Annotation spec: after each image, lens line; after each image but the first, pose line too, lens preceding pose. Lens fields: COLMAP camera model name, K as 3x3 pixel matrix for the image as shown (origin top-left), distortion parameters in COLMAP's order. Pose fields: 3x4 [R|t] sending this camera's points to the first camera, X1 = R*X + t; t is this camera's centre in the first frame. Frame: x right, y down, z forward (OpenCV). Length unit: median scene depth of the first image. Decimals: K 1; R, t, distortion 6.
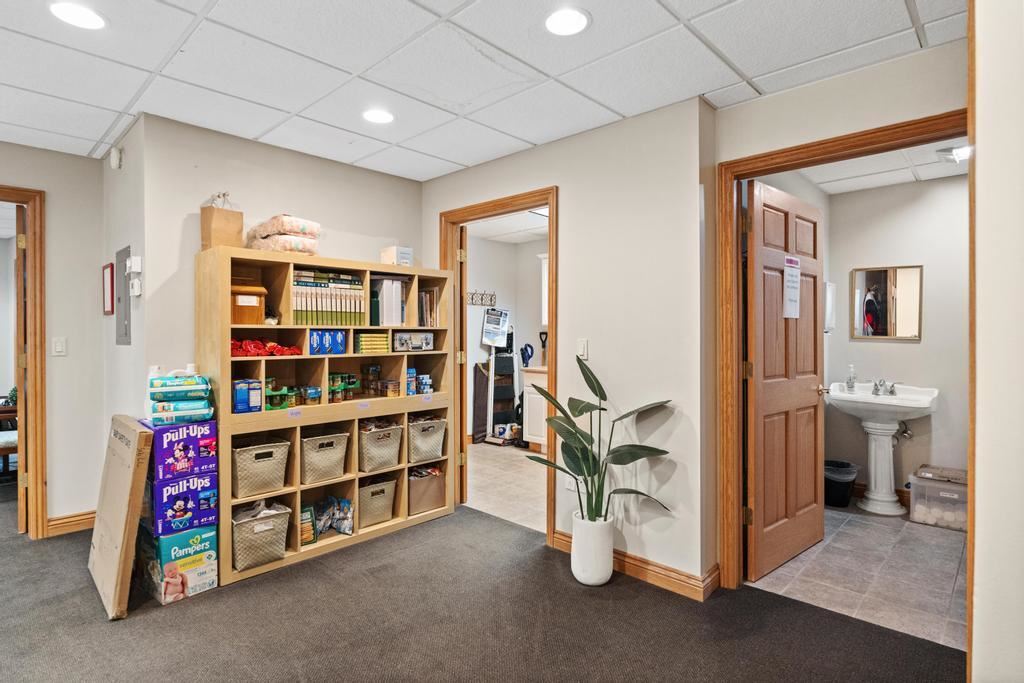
lens RADIAL K [[543.6, 0, 511.4], [0, 543.6, 338.4], [0, 0, 1]] dist [-0.000220, -0.001744]
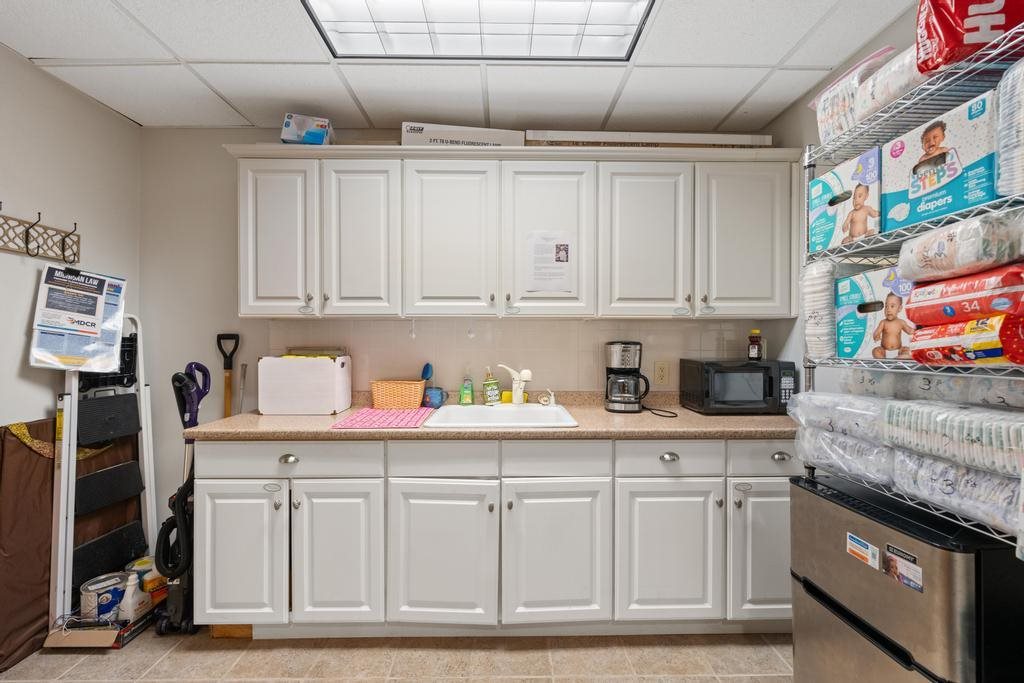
lens RADIAL K [[450.4, 0, 512.3], [0, 450.4, 342.6], [0, 0, 1]] dist [-0.002559, -0.000107]
pose [[0.714155, -0.006886, 0.699954, -0.033589], [0.008645, 0.999962, 0.001017, -0.003127], [-0.699934, 0.005325, 0.714188, 0.578418]]
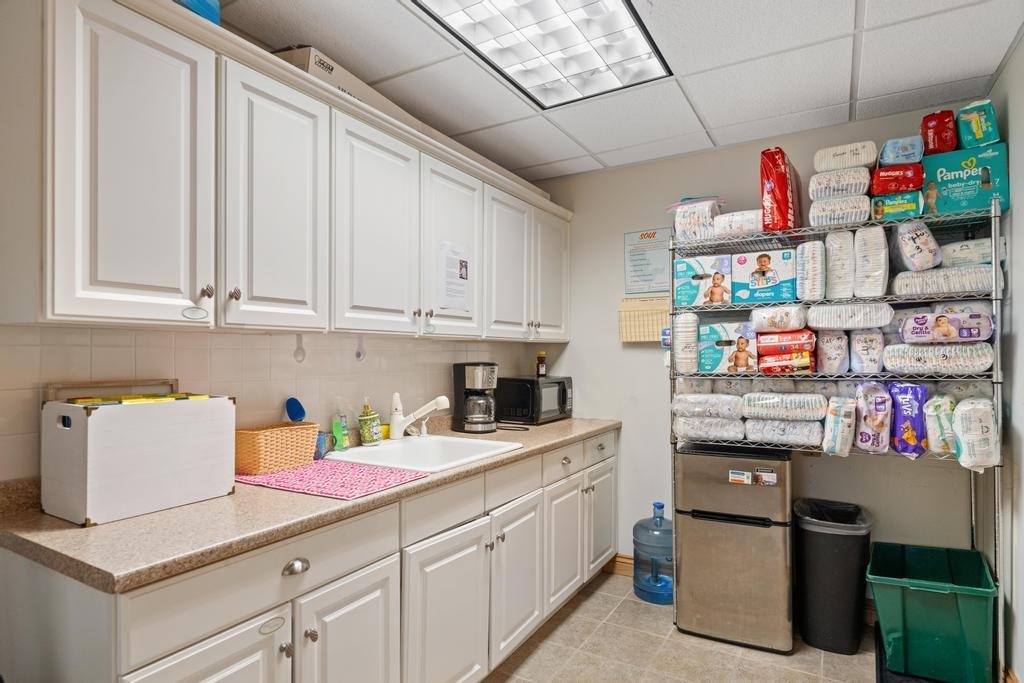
lens RADIAL K [[561.0, 0, 504.2], [0, 561.0, 357.8], [0, 0, 1]] dist [-0.000343, 0.003133]
pose [[-0.221510, -0.009059, 0.975116, -0.181008], [0.009770, 0.999886, 0.011509, -0.013036], [-0.975109, 0.012076, -0.221396, 0.891892]]
